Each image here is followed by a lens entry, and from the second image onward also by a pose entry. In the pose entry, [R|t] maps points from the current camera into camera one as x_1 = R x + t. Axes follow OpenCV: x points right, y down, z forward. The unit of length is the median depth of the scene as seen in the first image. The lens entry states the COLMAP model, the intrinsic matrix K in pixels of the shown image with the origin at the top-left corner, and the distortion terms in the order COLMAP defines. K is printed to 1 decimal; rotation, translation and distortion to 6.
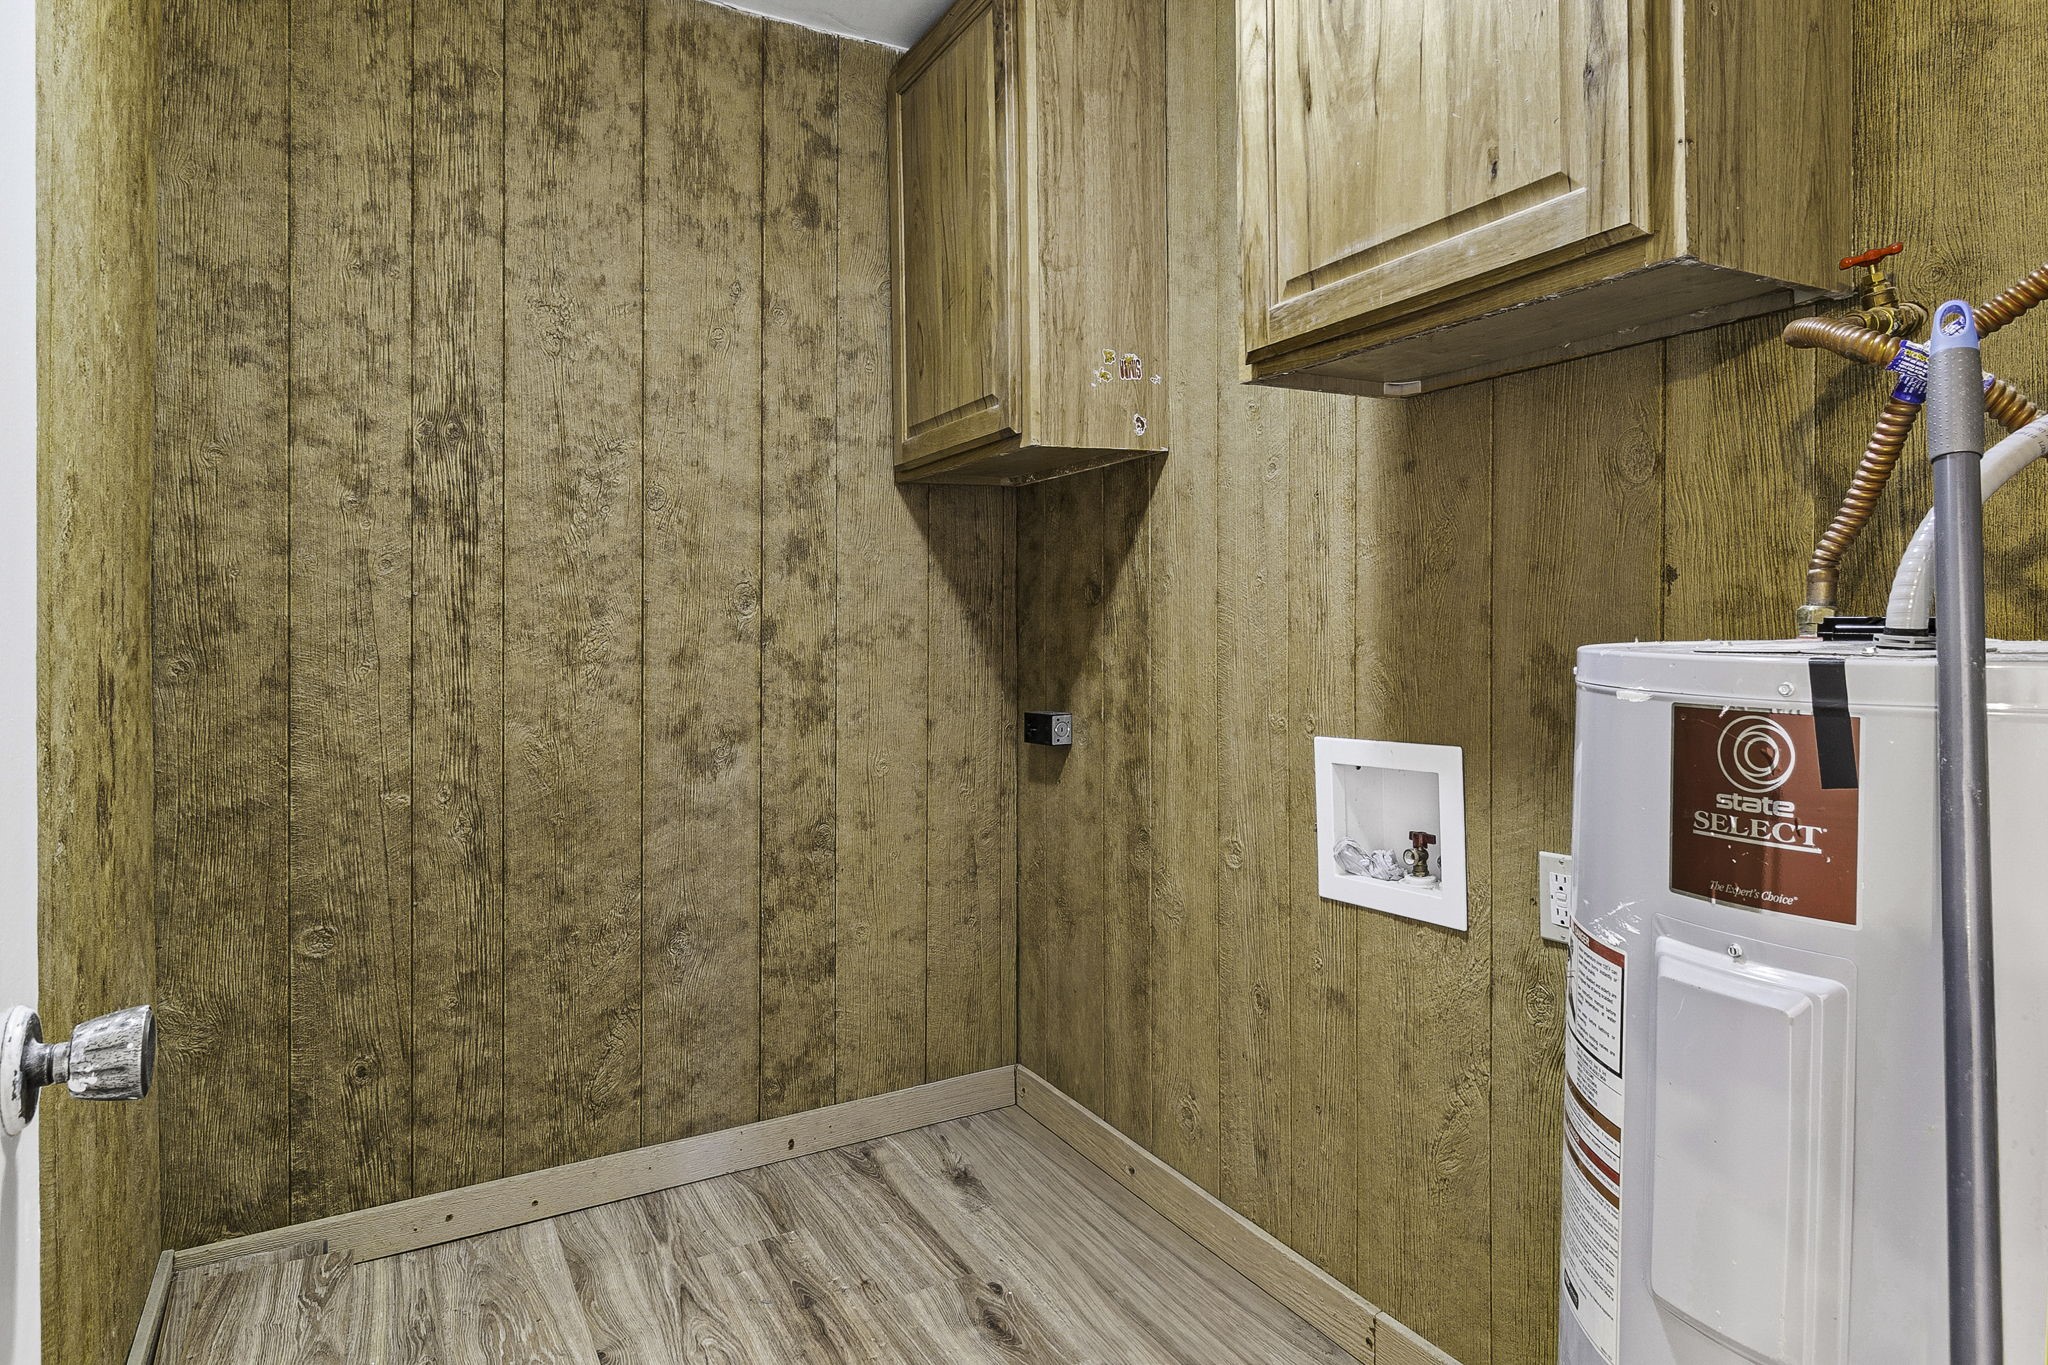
lens RADIAL K [[1161.8, 0, 1015.3], [0, 1161.8, 669.2], [0, 0, 1]] dist [-0.059609, -0.001205]
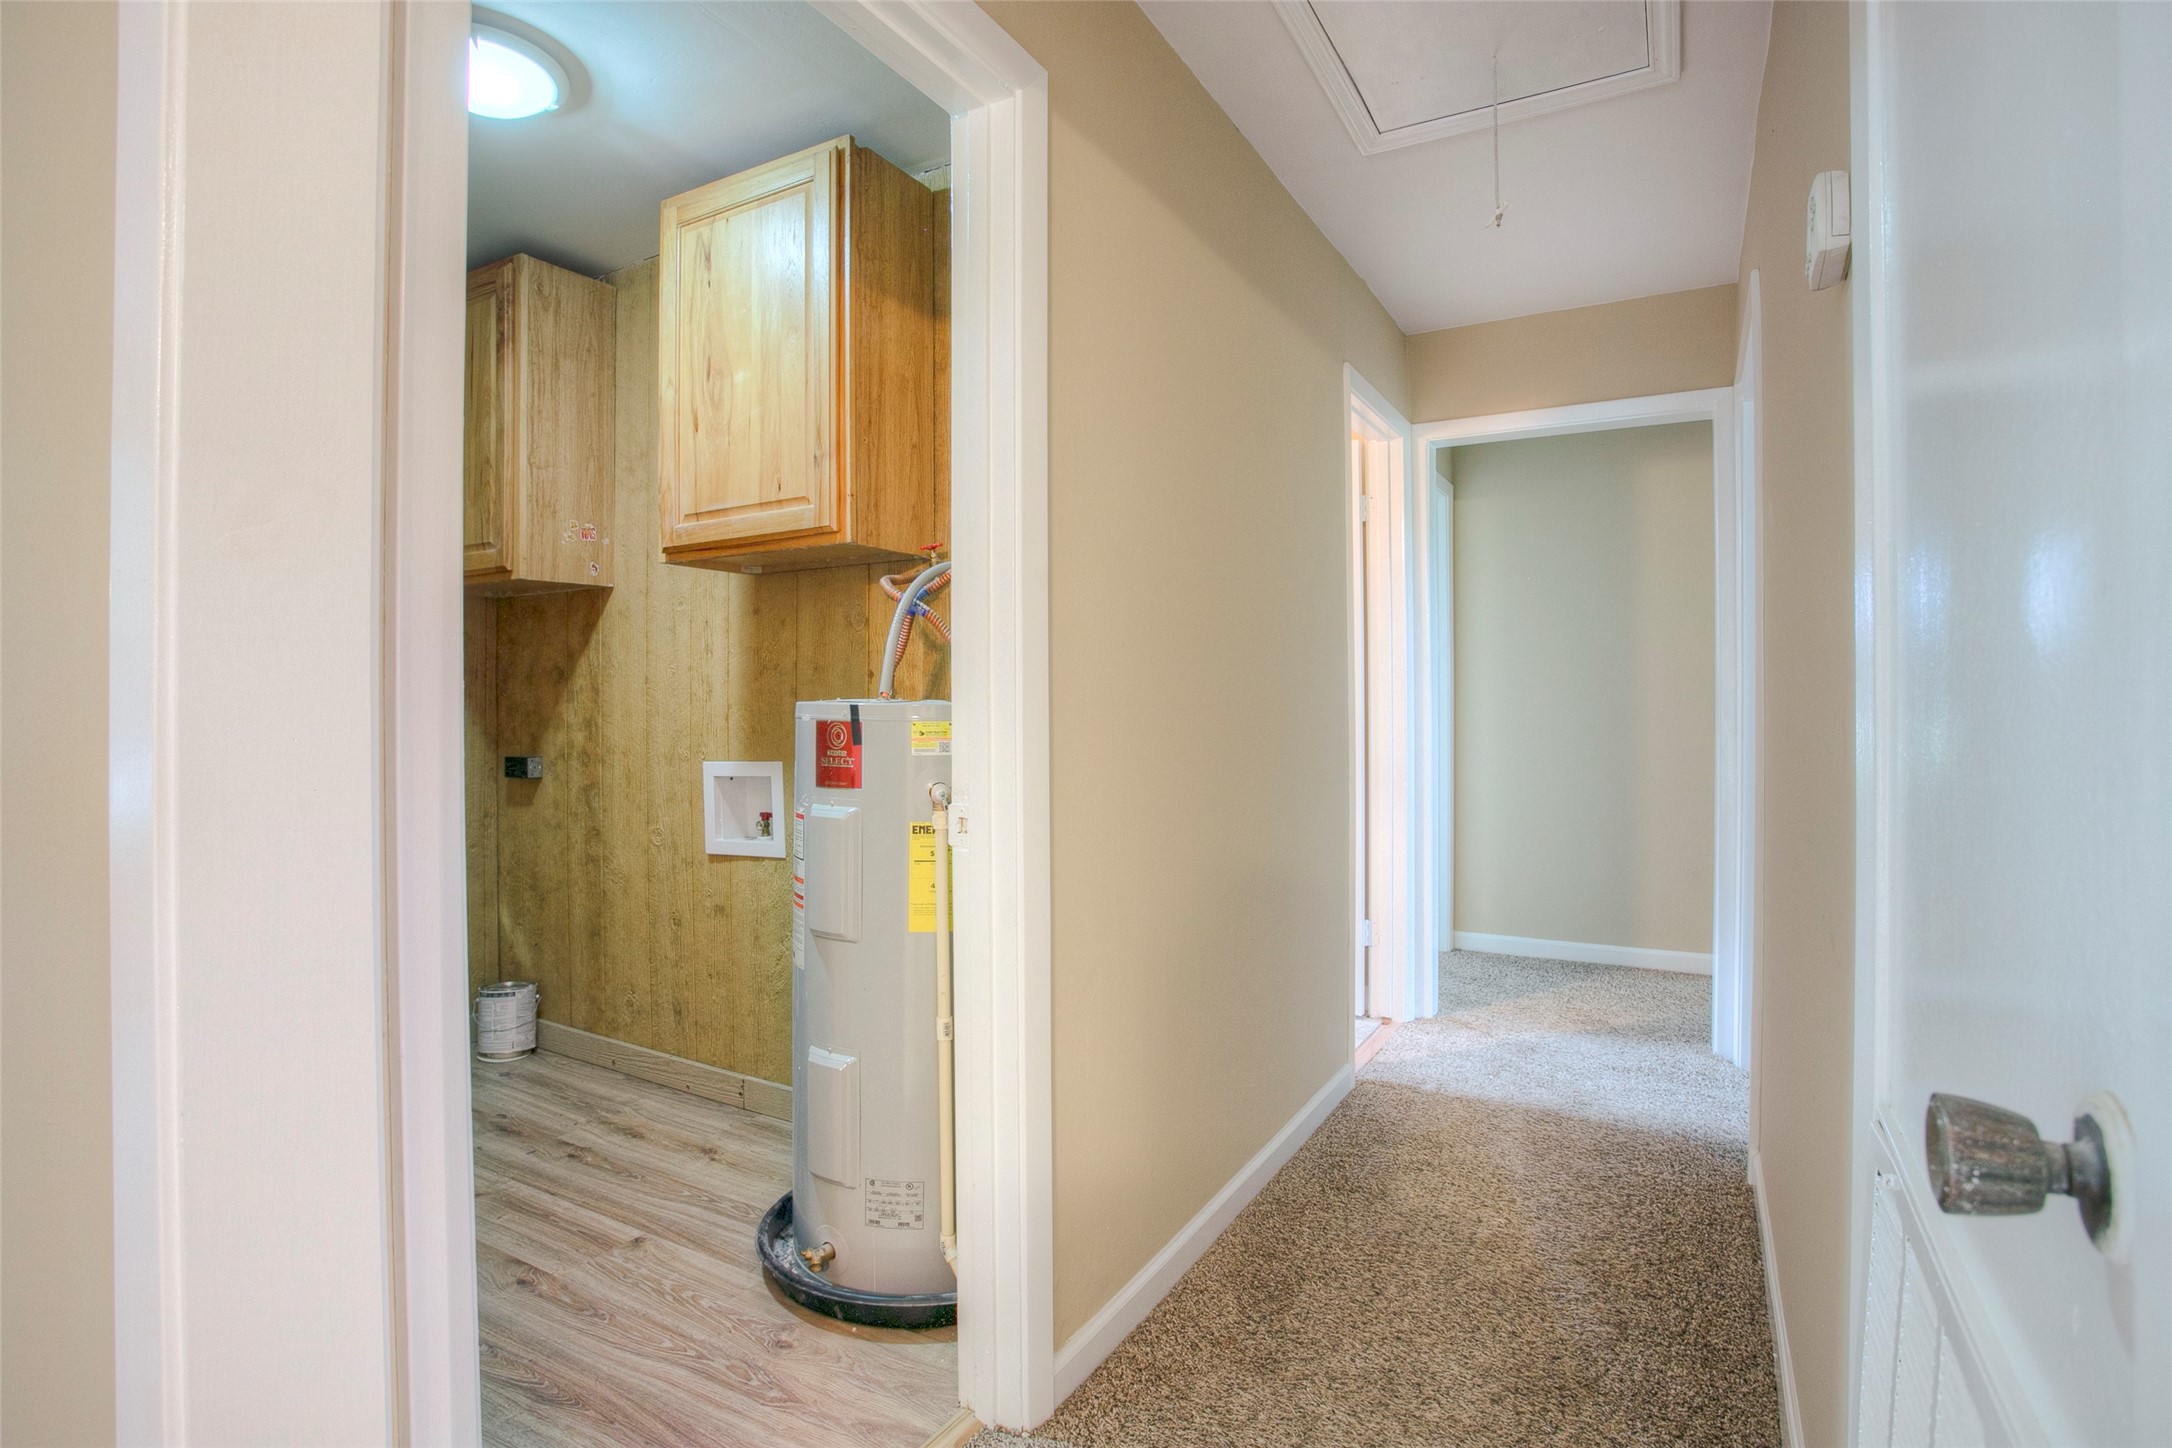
lens RADIAL K [[1062.7, 0, 1087.9], [0, 1062.7, 739.3], [0, 0, 1]] dist [-0.027625, 0.001629]
pose [[0.846072, -0.000744, 0.533068, -0.100598], [0.006750, 0.999934, -0.009318, 0.042791], [-0.533025, 0.011482, 0.846021, -0.633909]]
